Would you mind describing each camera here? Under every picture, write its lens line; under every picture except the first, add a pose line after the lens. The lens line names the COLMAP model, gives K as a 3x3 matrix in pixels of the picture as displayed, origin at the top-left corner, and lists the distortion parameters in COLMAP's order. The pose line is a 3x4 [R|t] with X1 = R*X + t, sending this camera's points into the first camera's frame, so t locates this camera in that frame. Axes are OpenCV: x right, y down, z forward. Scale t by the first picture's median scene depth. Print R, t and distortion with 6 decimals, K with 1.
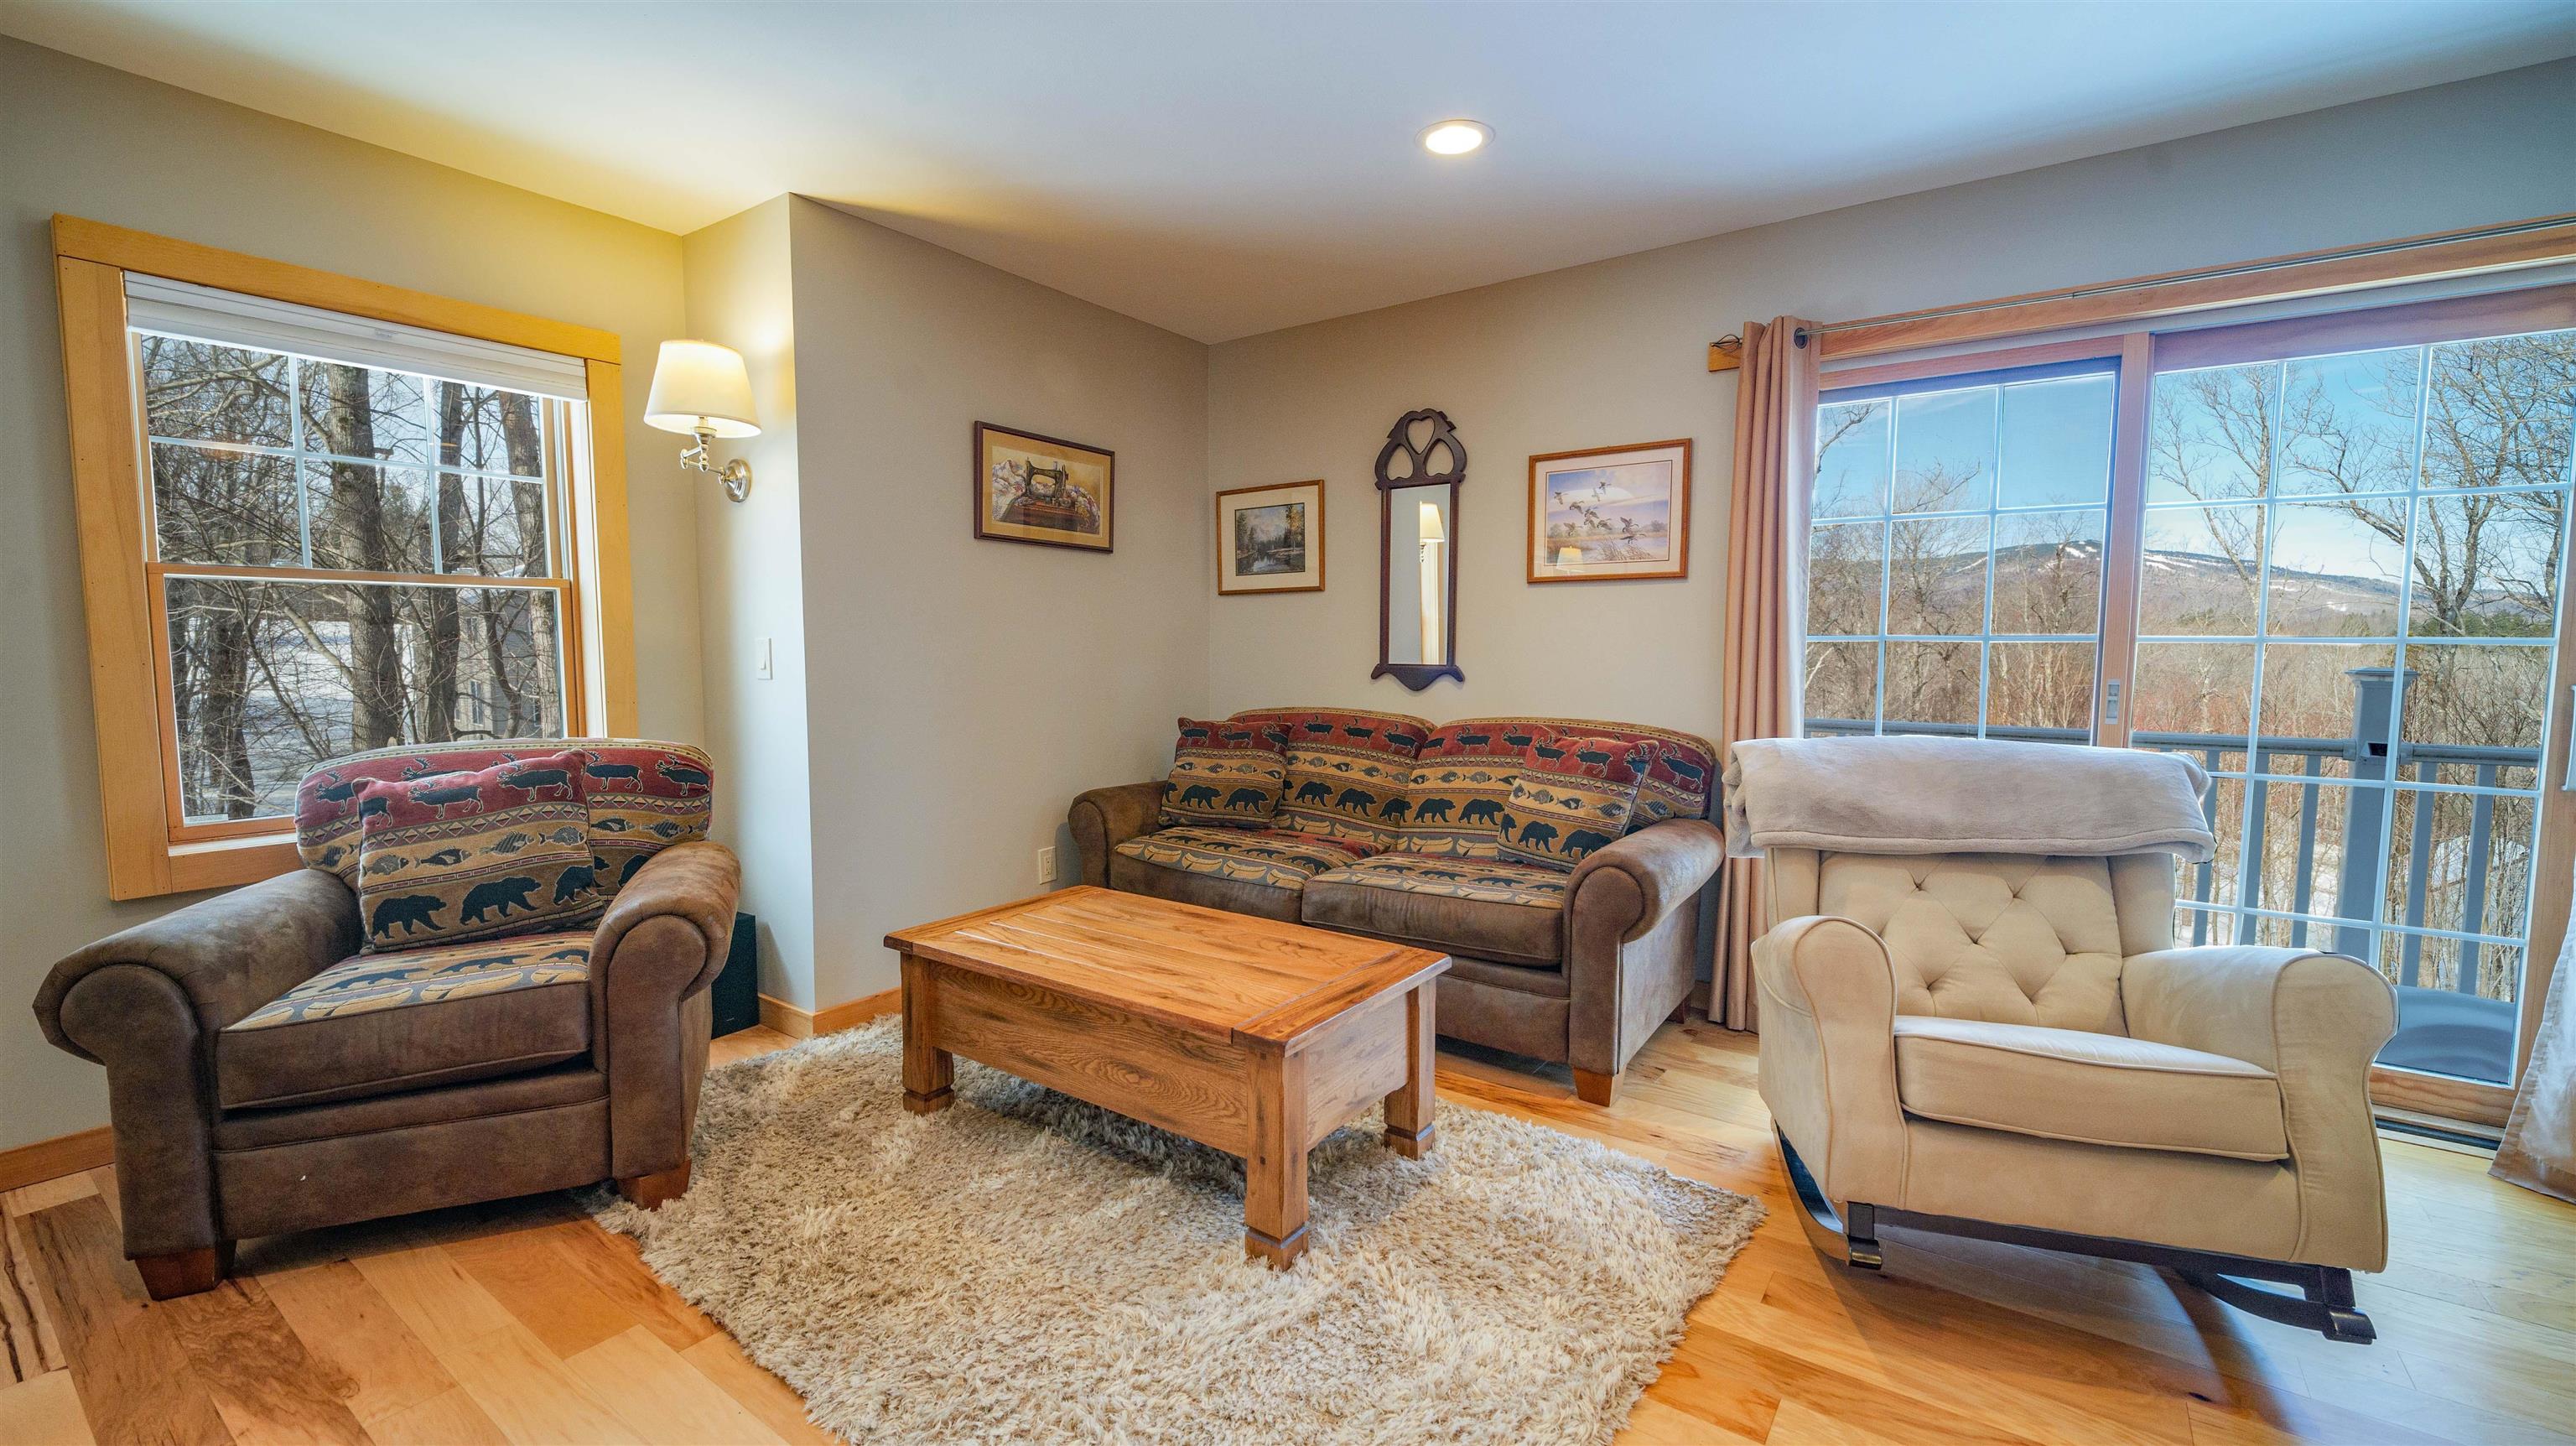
lens RADIAL K [[1056.3, 0, 1297.0], [0, 1056.3, 725.2], [0, 0, 1]] dist [0.023583, -0.014643]
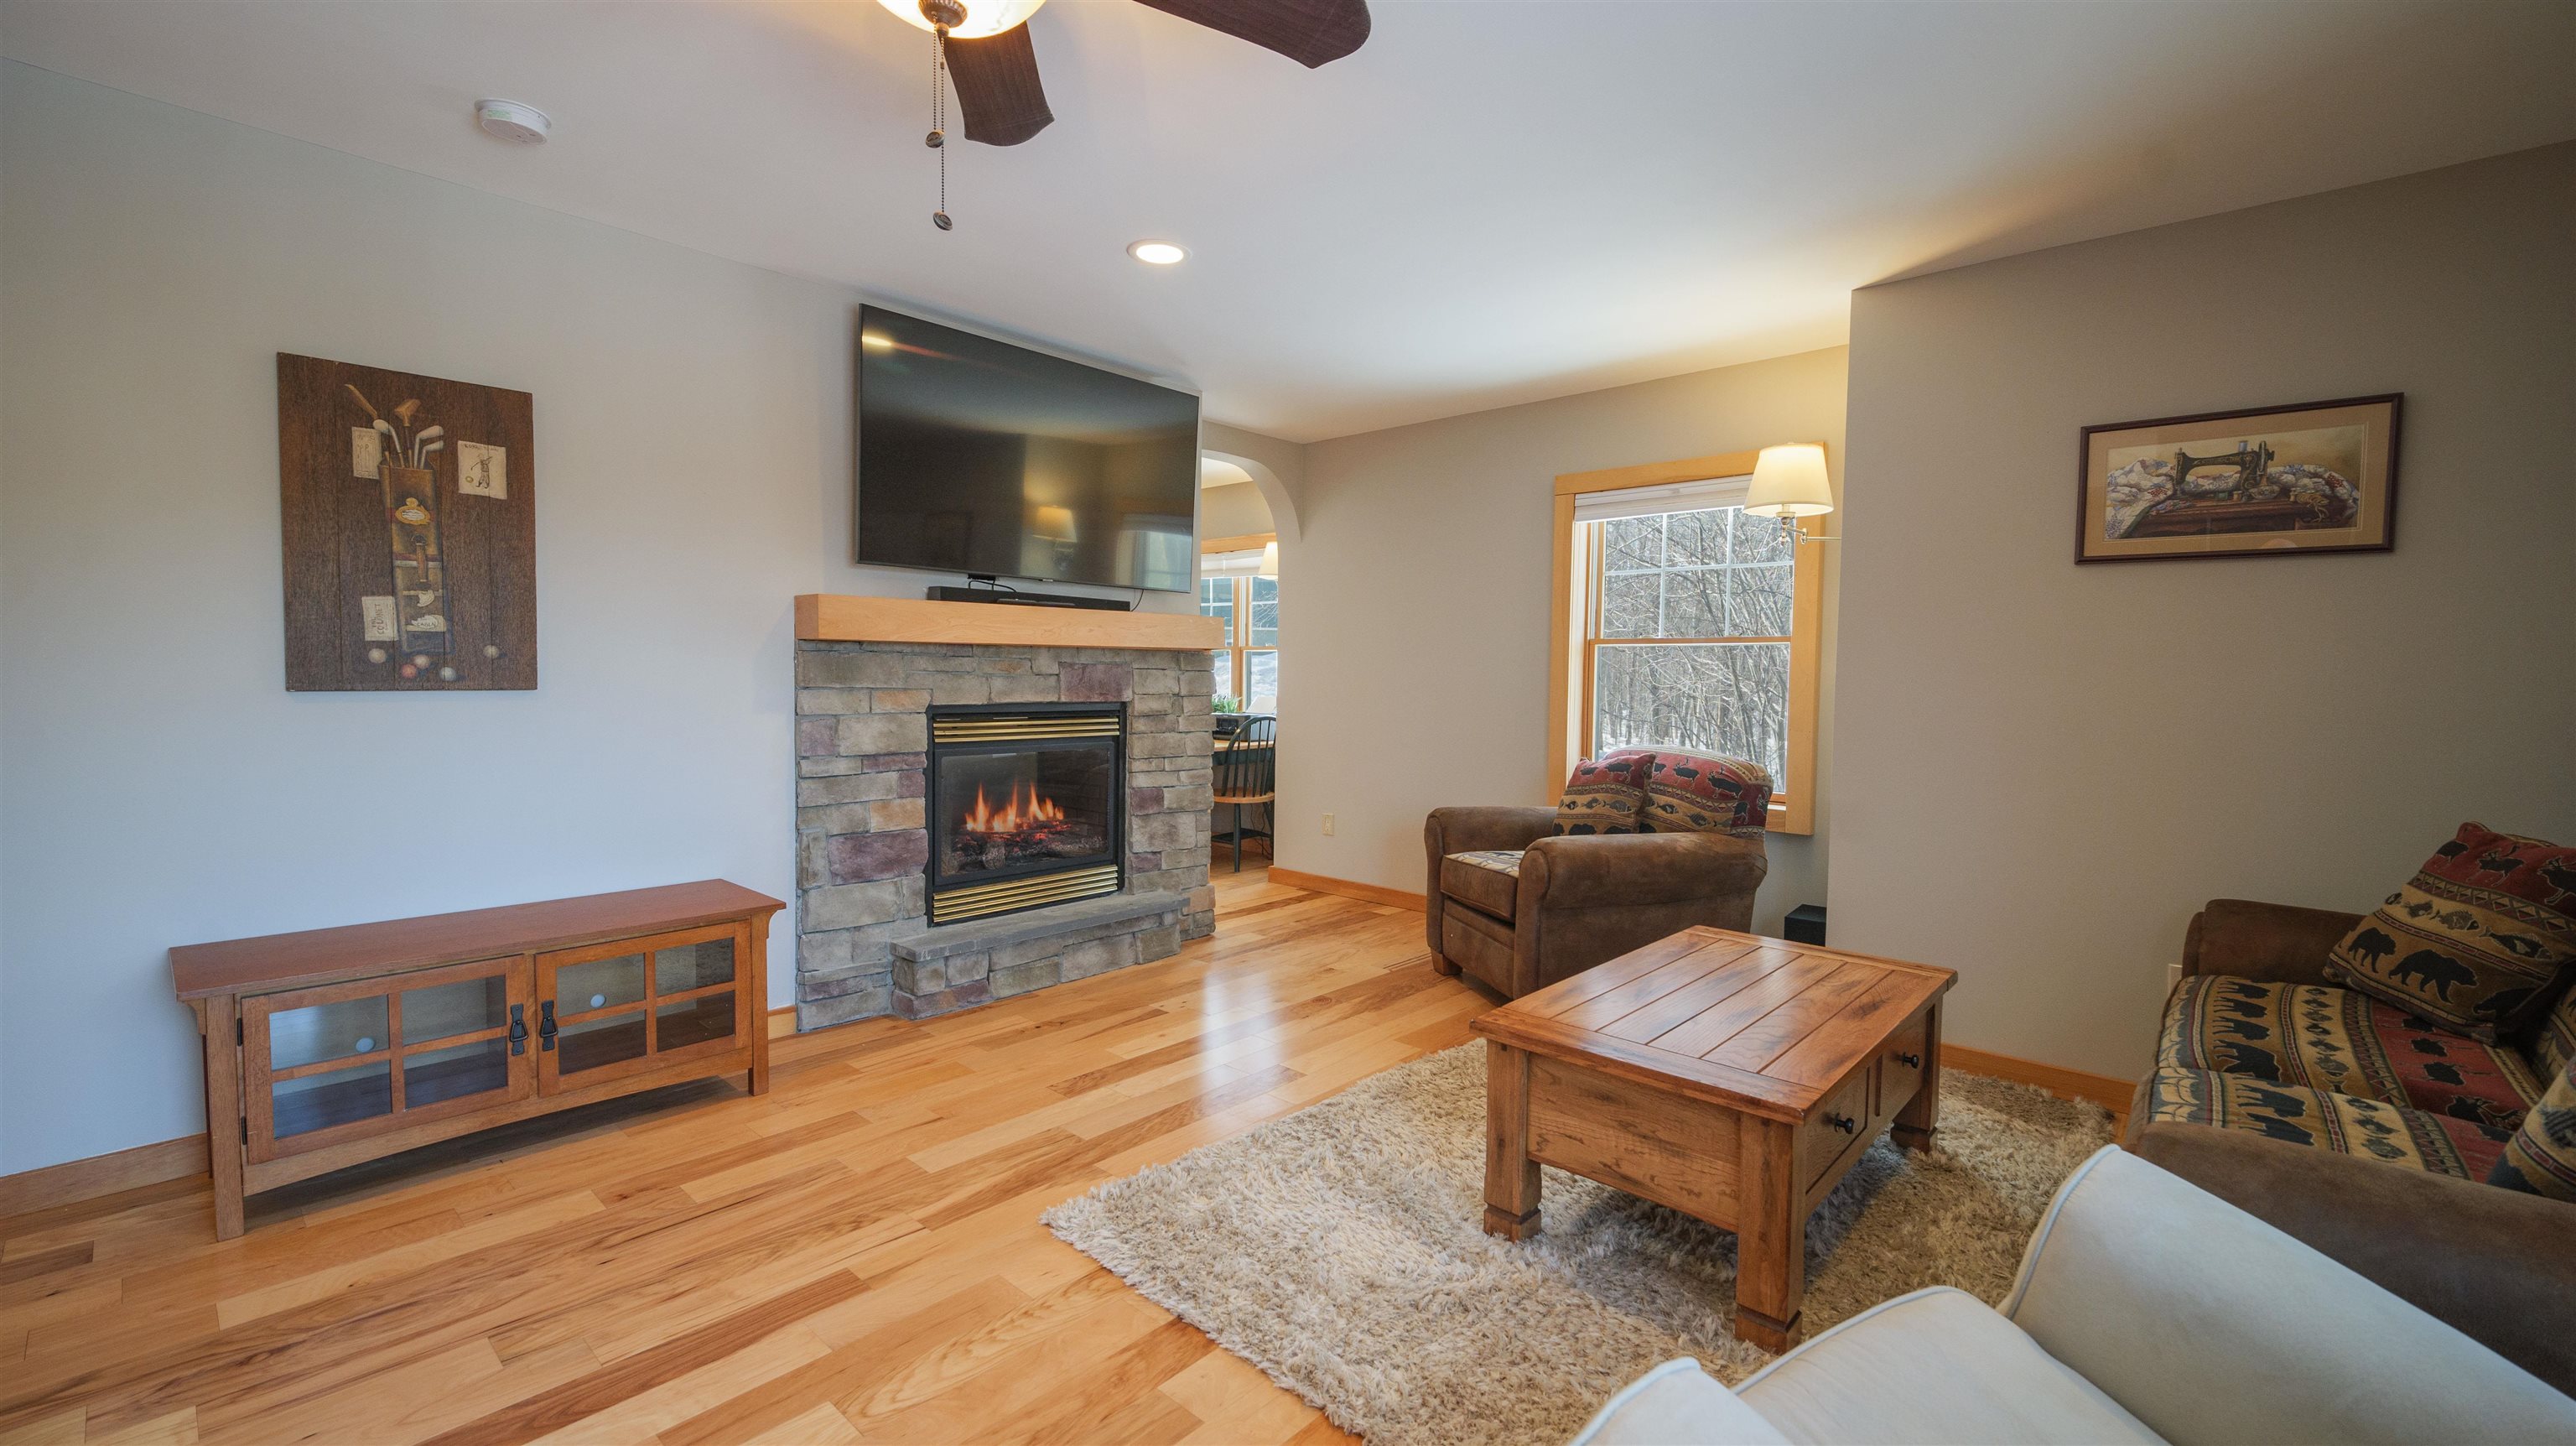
lens RADIAL K [[1056.3, 0, 1297.0], [0, 1056.3, 725.2], [0, 0, 1]] dist [0.023583, -0.014643]
pose [[-0.118520, 0.041380, -0.992089, 0.593820], [-0.094607, 0.994115, 0.052767, -0.033453], [0.988434, 0.100112, -0.113908, 0.474245]]
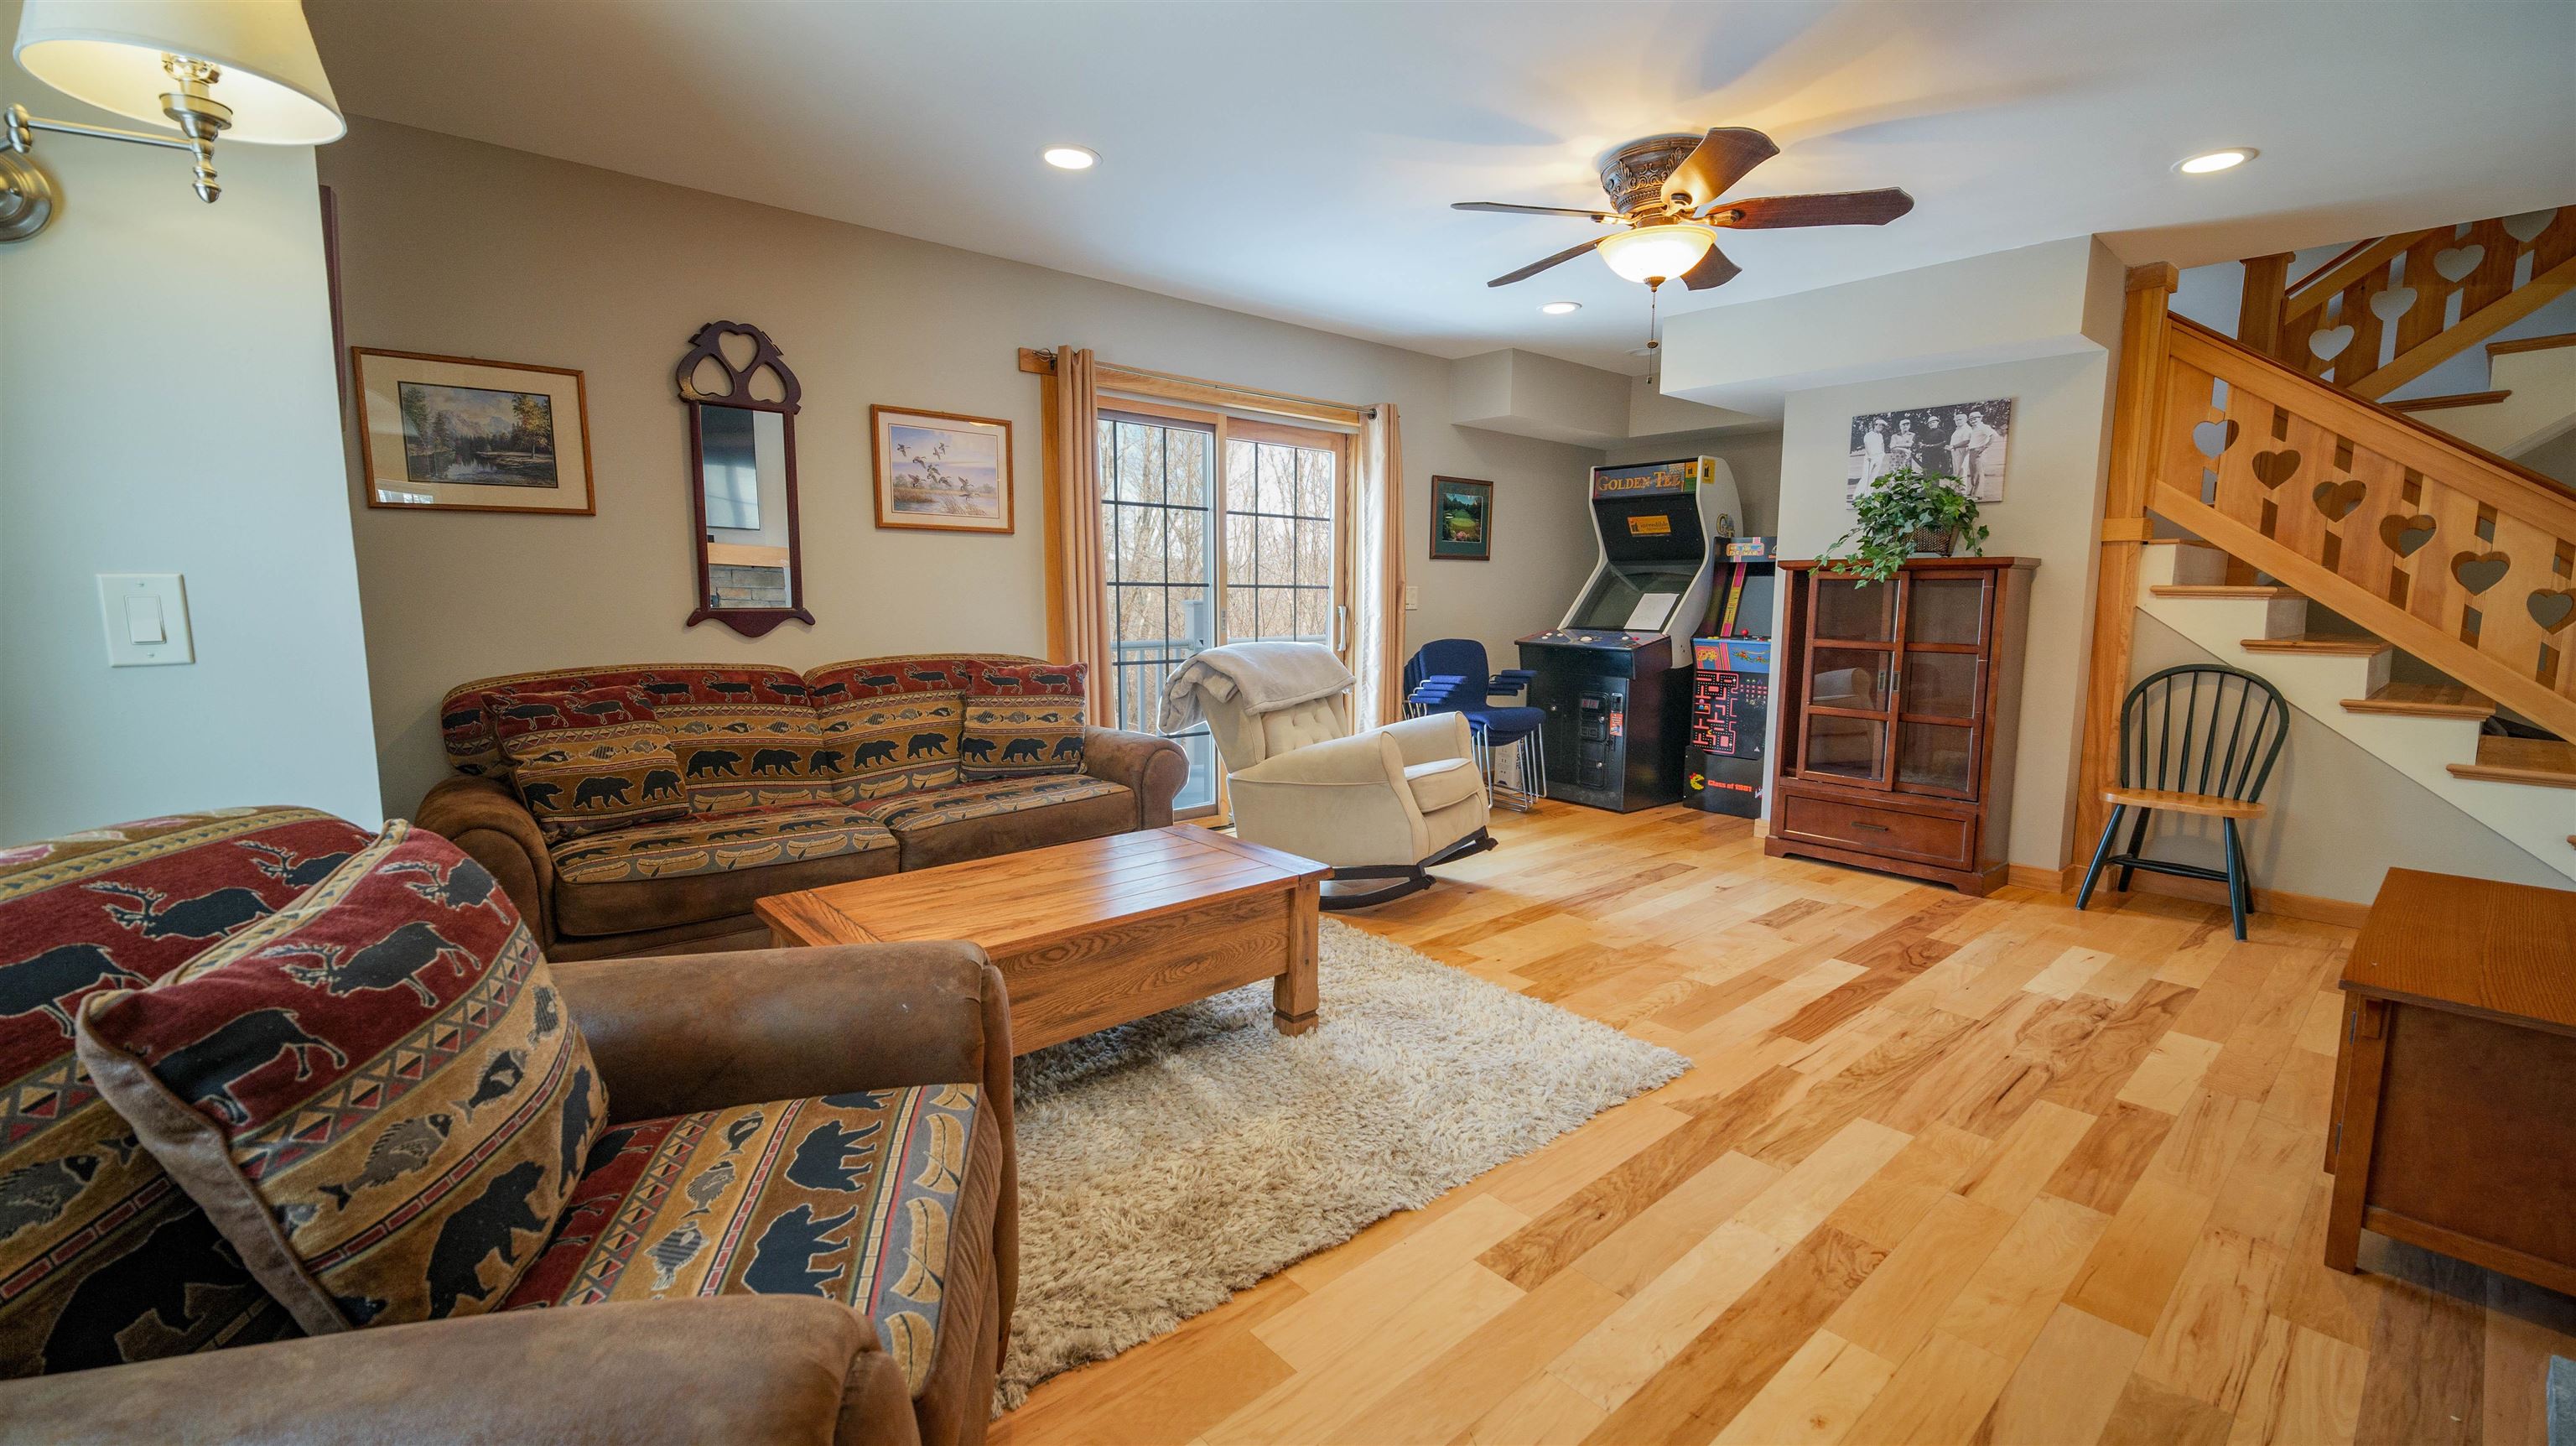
lens RADIAL K [[1034.3, 0, 1314.6], [0, 1034.3, 719.4], [0, 0, 1]] dist [0.019940, -0.013895]
pose [[0.223450, -0.121949, 0.967057, -0.716196], [0.069018, 0.991632, 0.109100, -0.029460], [-0.972269, 0.042366, 0.229997, 0.362706]]
